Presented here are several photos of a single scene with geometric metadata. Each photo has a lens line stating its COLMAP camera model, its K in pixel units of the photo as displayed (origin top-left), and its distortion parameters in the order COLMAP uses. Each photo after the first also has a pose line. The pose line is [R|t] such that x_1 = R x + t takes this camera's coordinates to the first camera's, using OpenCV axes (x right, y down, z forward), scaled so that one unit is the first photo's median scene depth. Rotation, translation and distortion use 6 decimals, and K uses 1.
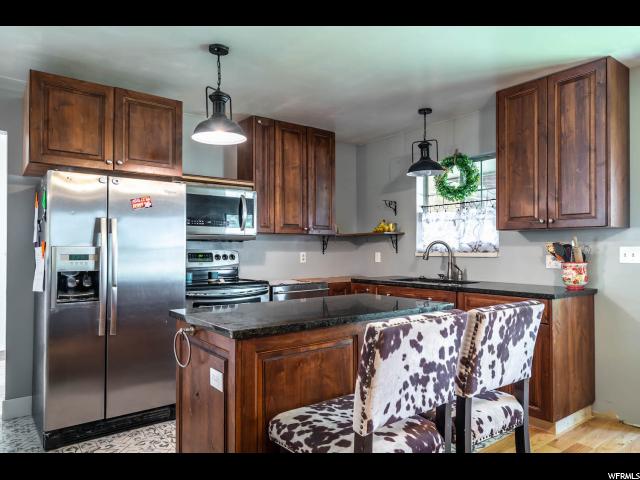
lens RADIAL K [[440.6, 0, 321.2], [0, 440.6, 243.1], [0, 0, 1]] dist [0.005981, 0.000029]
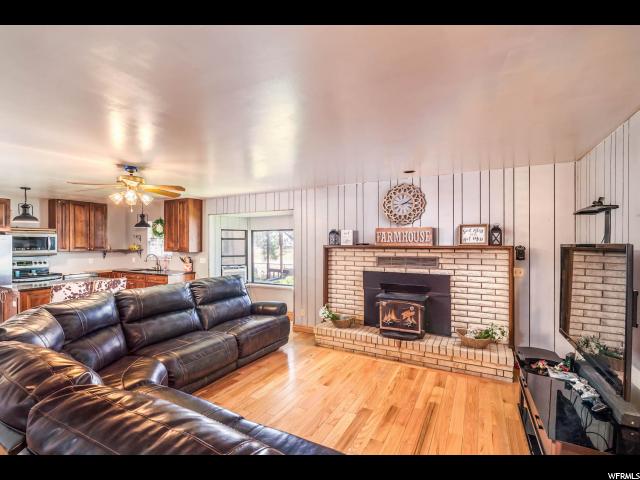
lens RADIAL K [[301.7, 0, 318.0], [0, 301.7, 241.8], [0, 0, 1]] dist [-0.000877, -0.000809]
pose [[0.904905, 0.001058, 0.425612, 0.379041], [-0.006356, 0.999919, 0.011028, -0.094627], [-0.425566, -0.012684, 0.904839, -0.897465]]
